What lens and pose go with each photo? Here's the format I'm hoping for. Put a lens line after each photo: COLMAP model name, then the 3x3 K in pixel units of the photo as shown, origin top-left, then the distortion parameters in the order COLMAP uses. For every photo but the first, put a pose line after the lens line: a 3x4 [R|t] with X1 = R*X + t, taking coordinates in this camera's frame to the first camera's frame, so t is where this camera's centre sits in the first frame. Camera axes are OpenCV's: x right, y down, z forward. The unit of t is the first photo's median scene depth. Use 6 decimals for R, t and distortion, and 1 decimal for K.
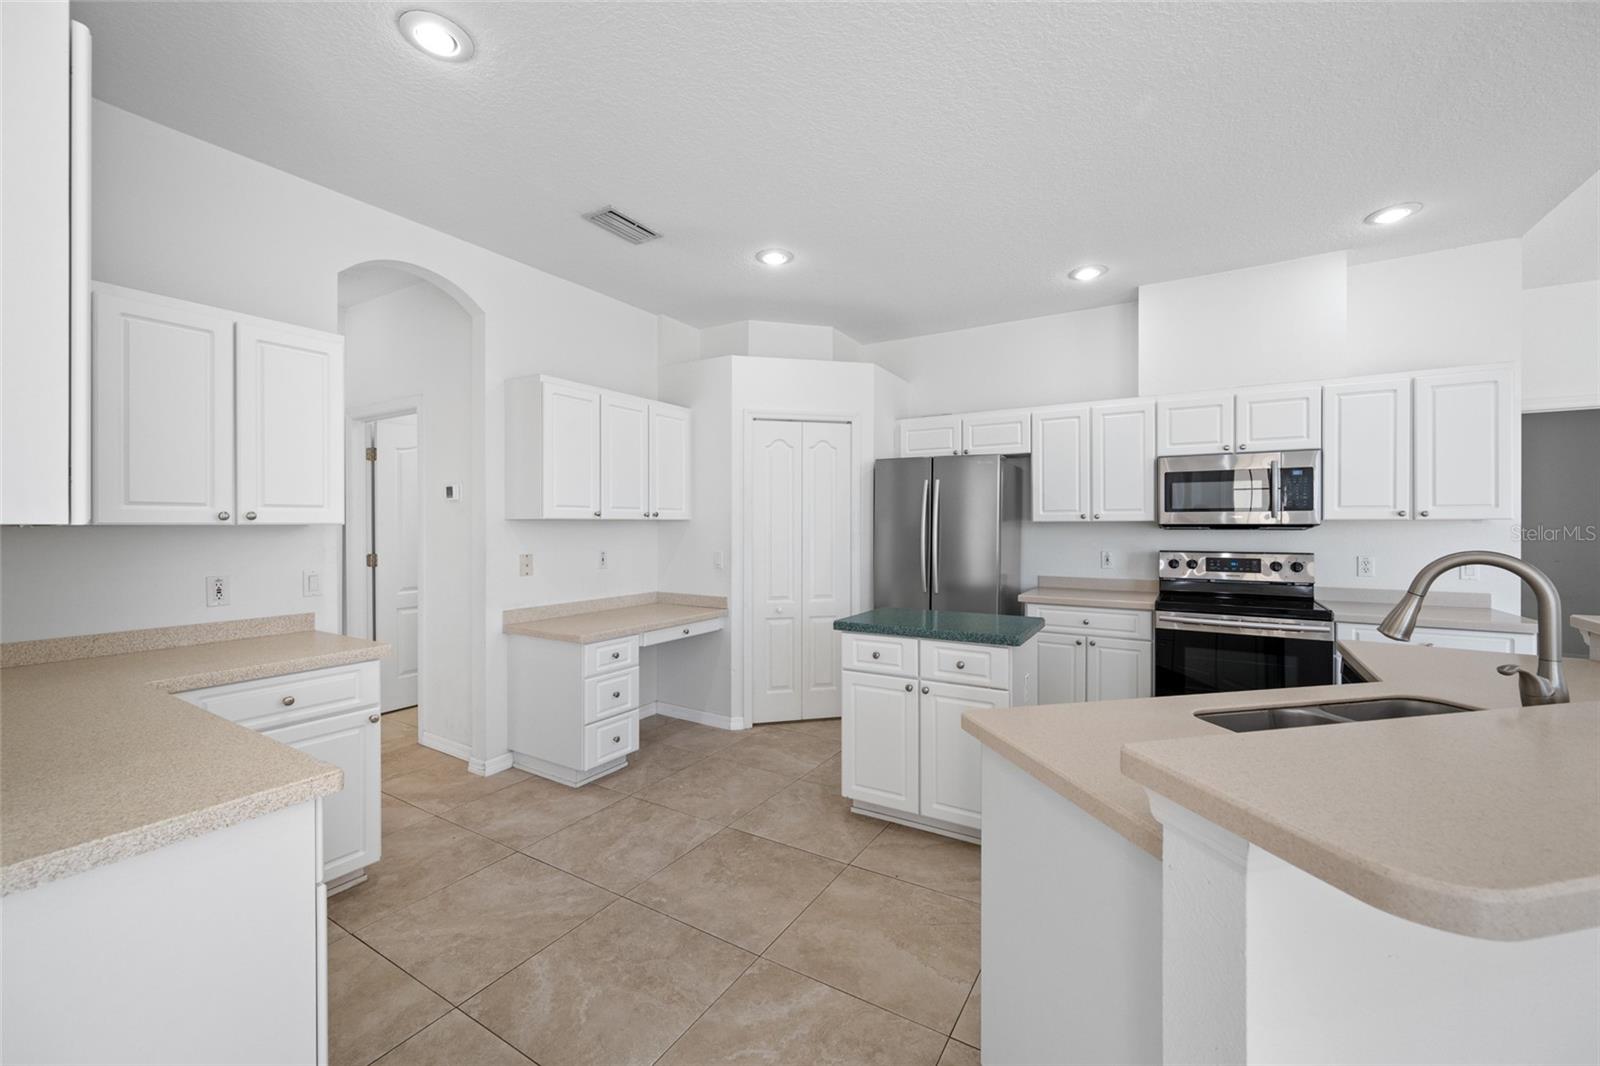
lens RADIAL K [[631.5, 0, 811.1], [0, 631.5, 529.3], [0, 0, 1]] dist [-0.000832, 0.000274]
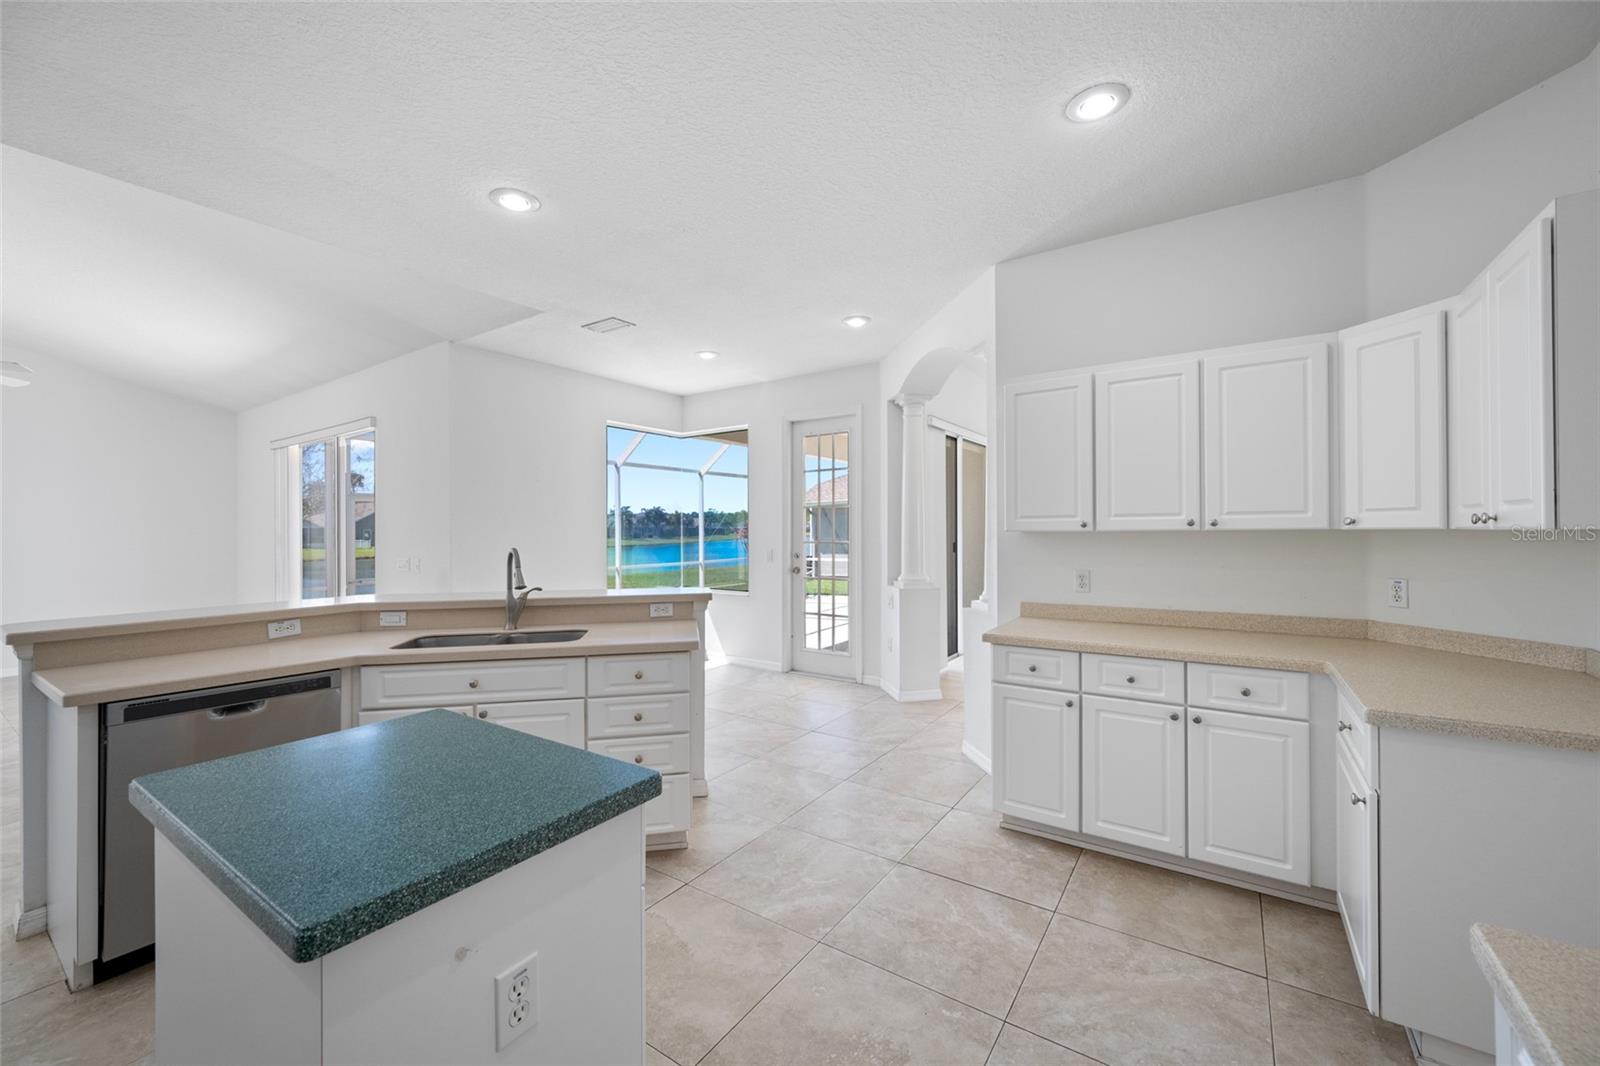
lens RADIAL K [[631.5, 0, 803.2], [0, 631.5, 525.7], [0, 0, 1]] dist [-0.000832, 0.000274]
pose [[-0.998131, 0.012275, 0.059862, -0.071691], [0.012351, 0.999923, 0.000898, -0.014052], [-0.059846, 0.001636, -0.998206, 1.165119]]
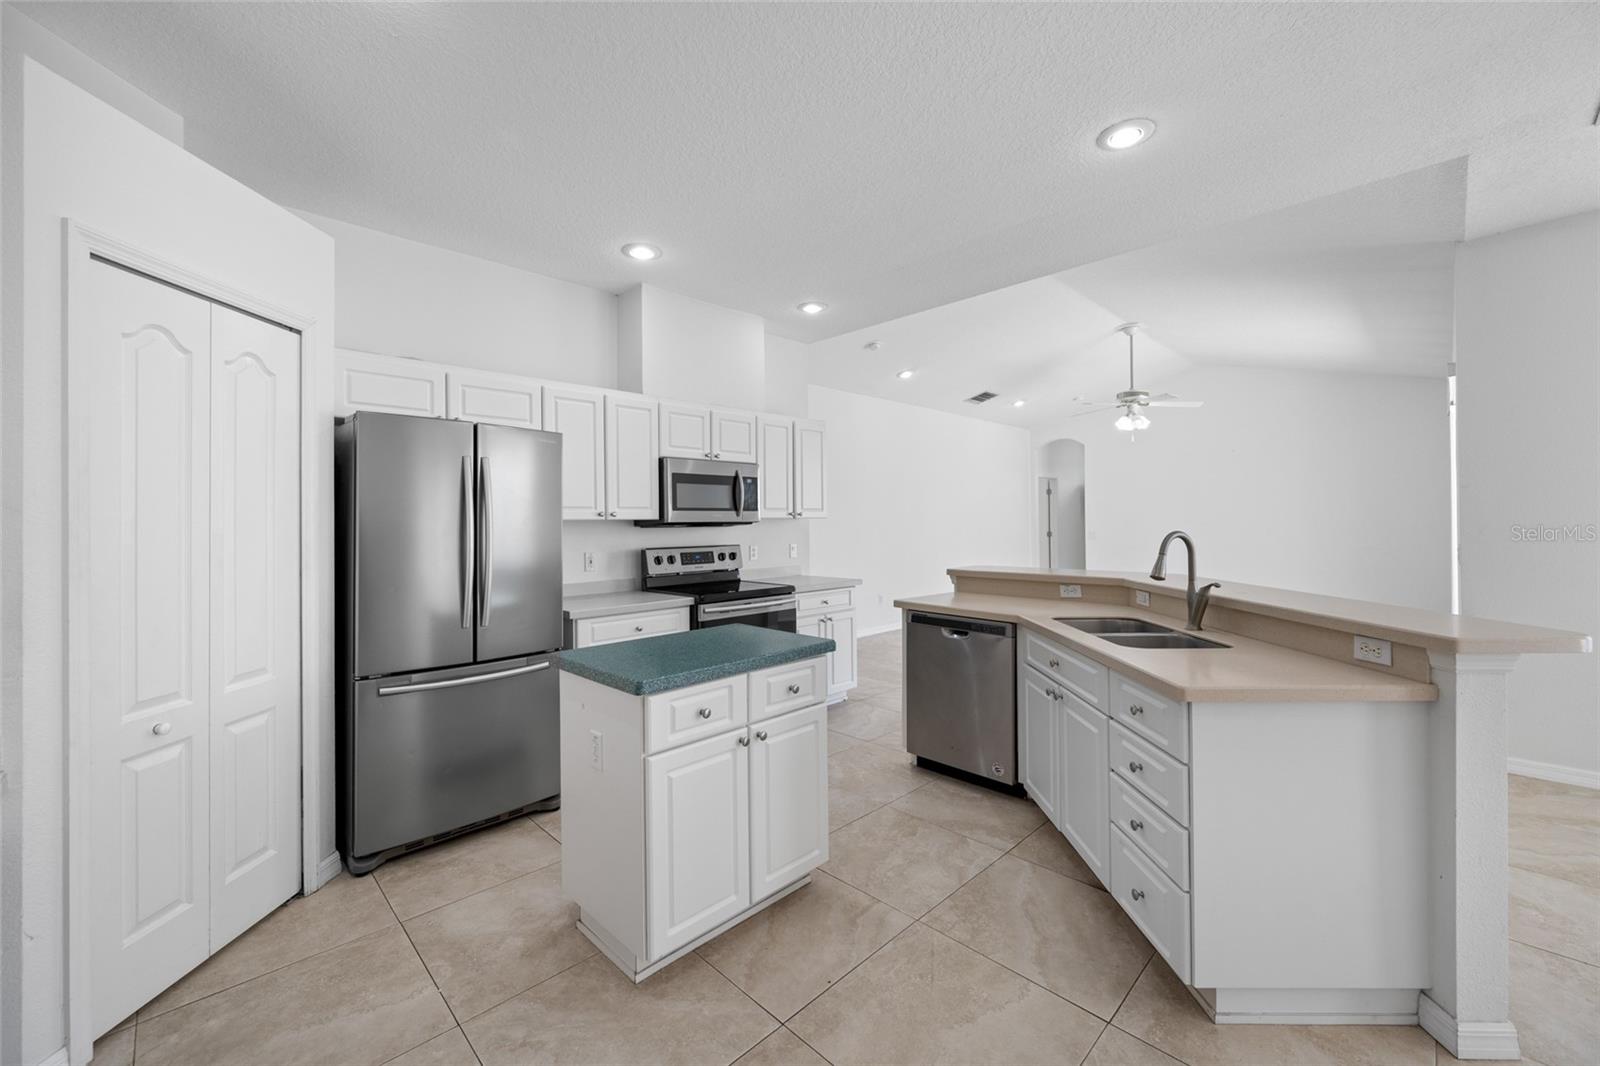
lens RADIAL K [[631.5, 0, 793.7], [0, 631.5, 523.9], [0, 0, 1]] dist [-0.000832, 0.000274]
pose [[0.252753, -0.004989, 0.967518, -0.420856], [0.016340, 0.999866, 0.000888, -0.003464], [-0.967393, 0.015584, 0.252801, 0.579368]]
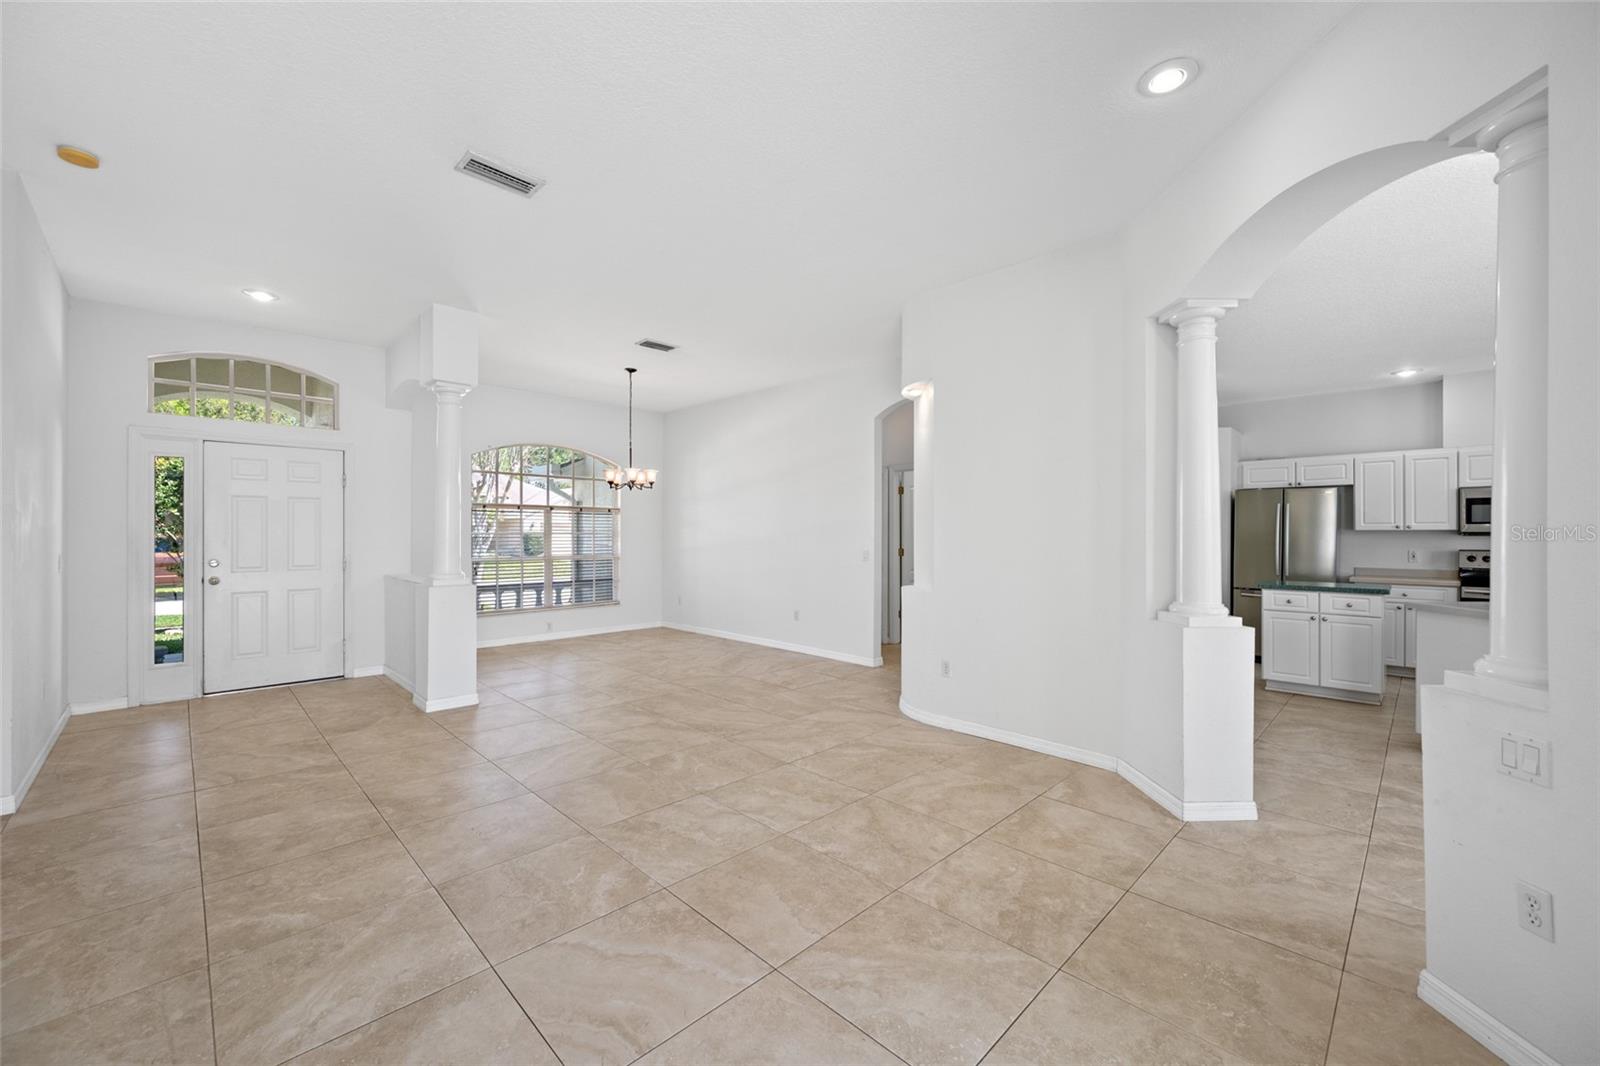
lens RADIAL K [[631.5, 0, 809.9], [0, 631.5, 533.5], [0, 0, 1]] dist [-0.000832, 0.000274]
pose [[0.971371, 0.002623, -0.237552, -0.659691], [-0.004436, 0.999965, -0.007097, 0.013884], [0.237525, 0.007948, 0.971349, -0.917126]]
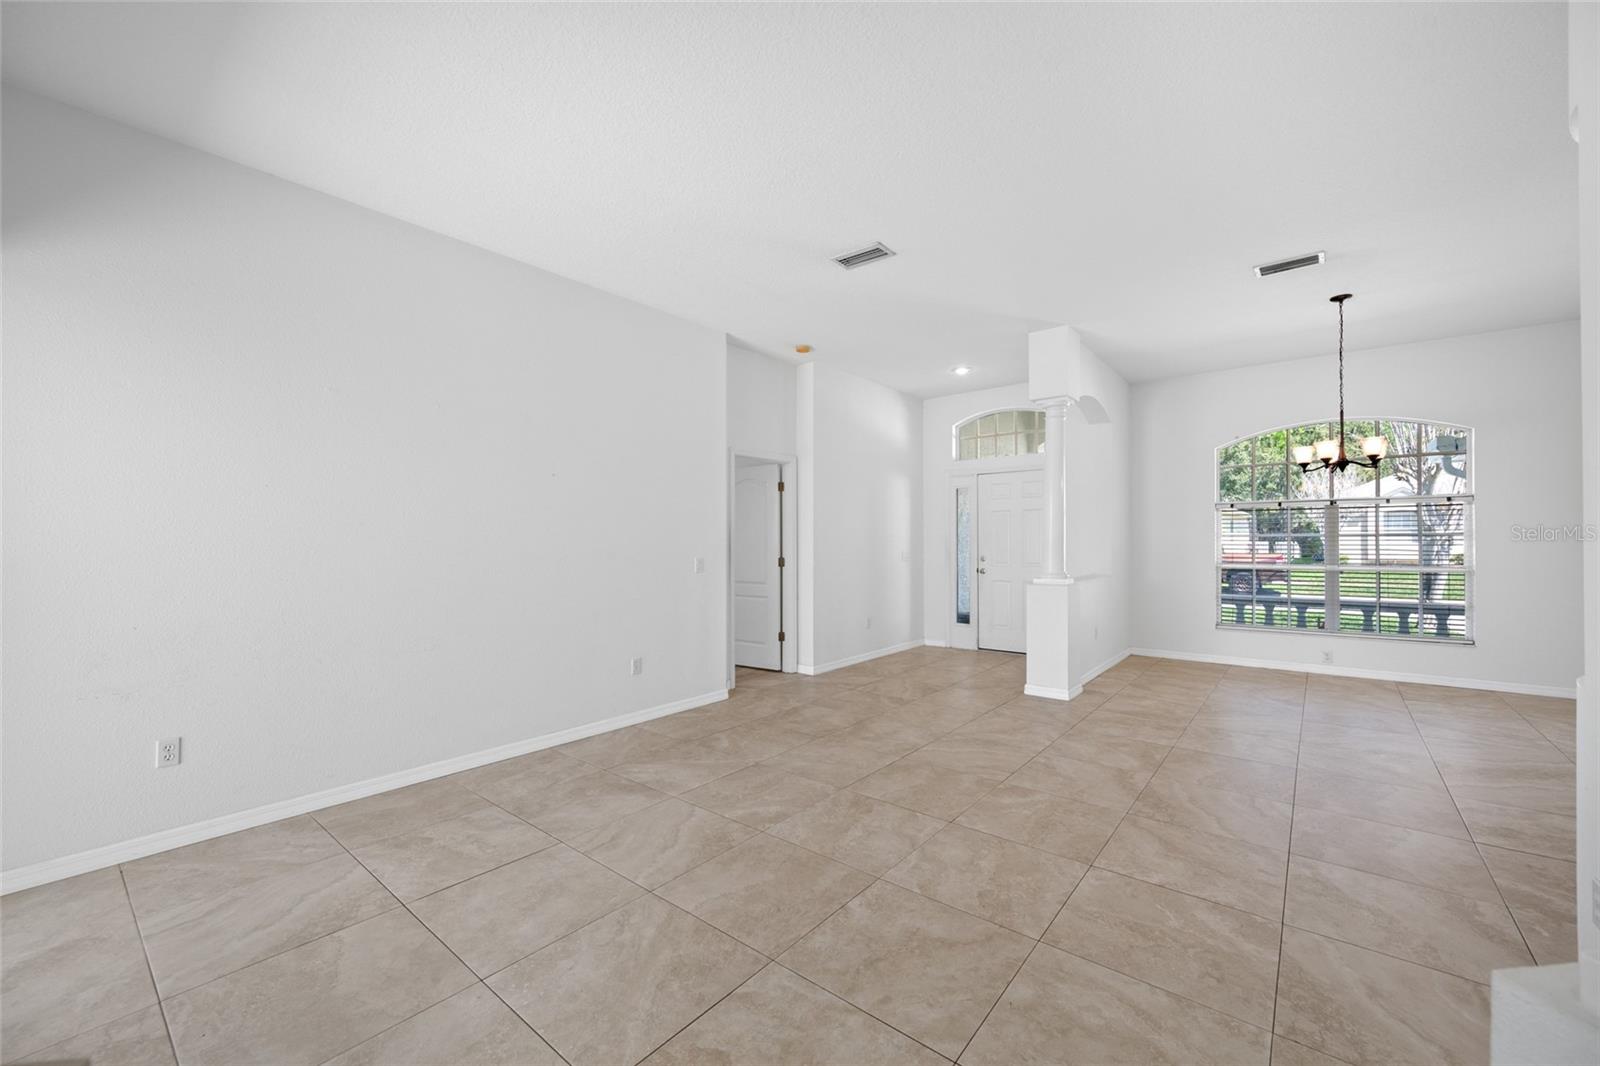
lens RADIAL K [[631.5, 0, 795.0], [0, 631.5, 538.0], [0, 0, 1]] dist [-0.000832, 0.000274]
pose [[-0.147573, -0.002637, -0.989048, -0.177439], [-0.001842, 0.999995, -0.002391, 0.014468], [0.989049, 0.001469, -0.147578, -0.139204]]
